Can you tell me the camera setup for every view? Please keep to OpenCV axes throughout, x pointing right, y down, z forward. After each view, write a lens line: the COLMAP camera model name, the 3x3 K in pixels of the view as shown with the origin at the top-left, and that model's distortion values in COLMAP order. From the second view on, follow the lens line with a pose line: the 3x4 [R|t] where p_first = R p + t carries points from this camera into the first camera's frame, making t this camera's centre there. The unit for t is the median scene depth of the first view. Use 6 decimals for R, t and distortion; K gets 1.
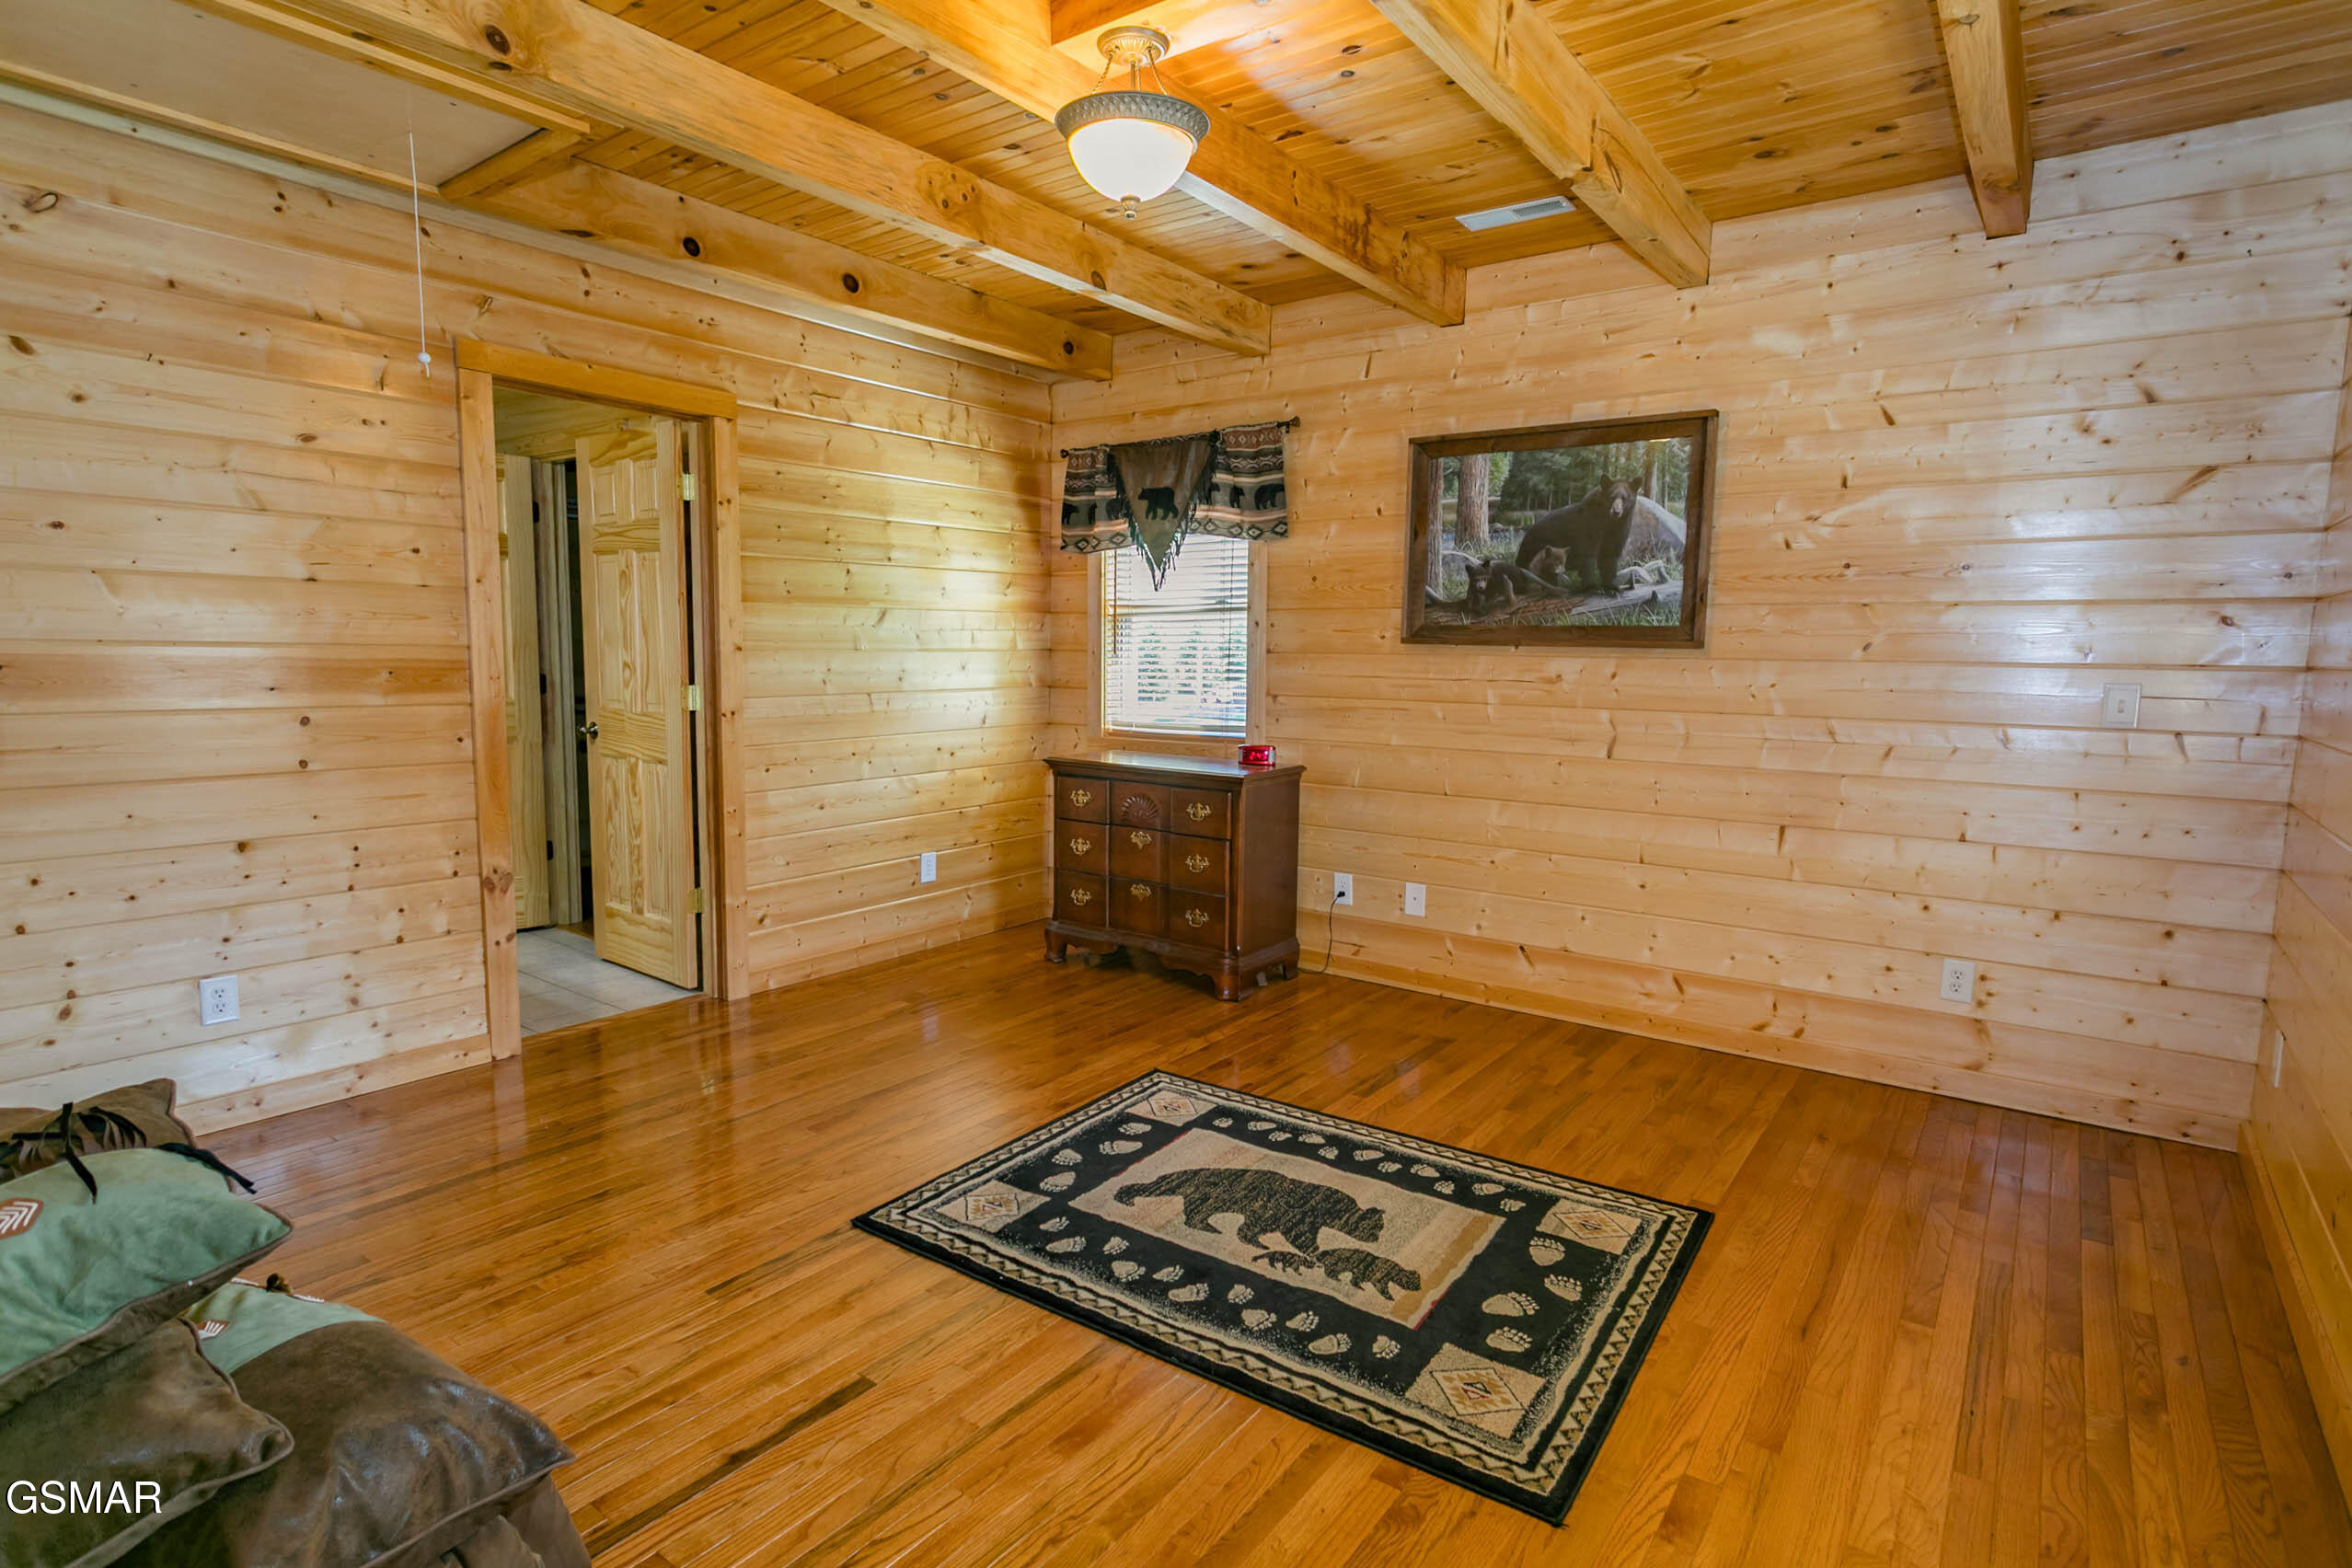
lens RADIAL K [[1114.0, 0, 1161.5], [0, 1114.0, 782.5], [0, 0, 1]] dist [0.003465, 0.001487]
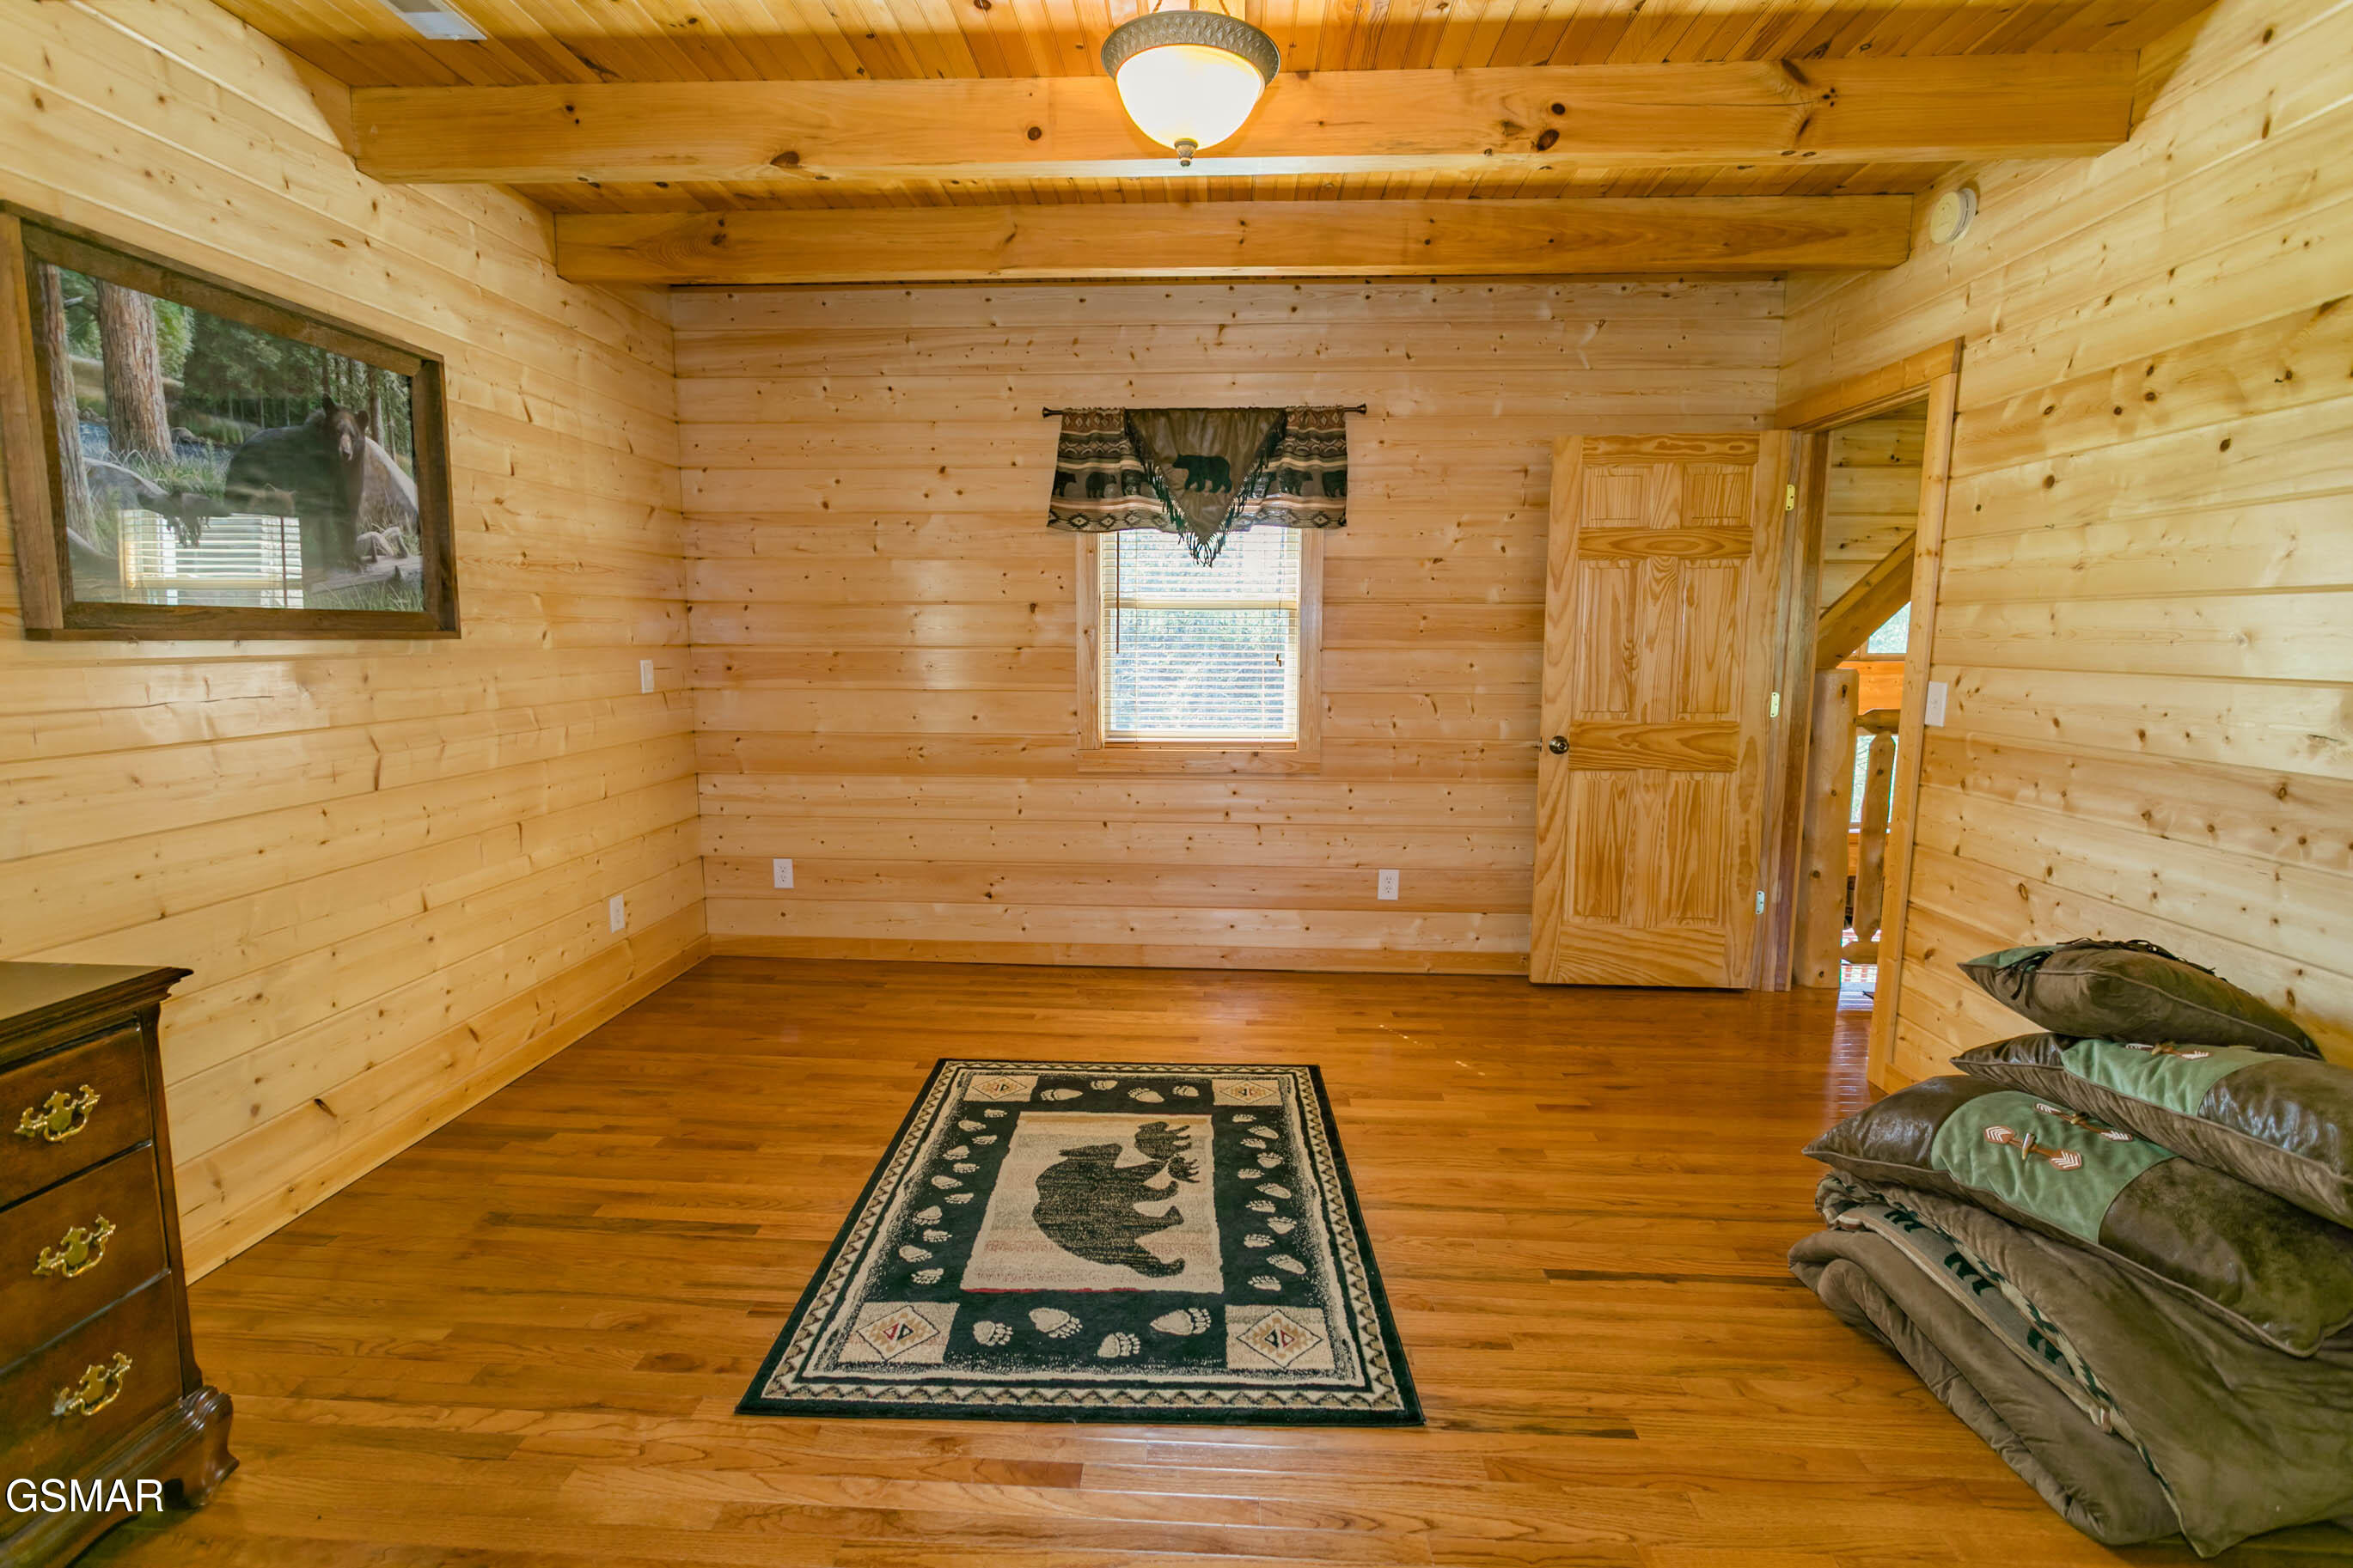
lens RADIAL K [[1114.3, 0, 1162.0], [0, 1114.3, 782.5], [0, 0, 1]] dist [0.003465, 0.001487]
pose [[-0.530775, -0.129165, 0.837612, -0.675930], [0.097781, 0.972385, 0.211909, -0.182012], [-0.841853, 0.194379, -0.503488, 1.284904]]
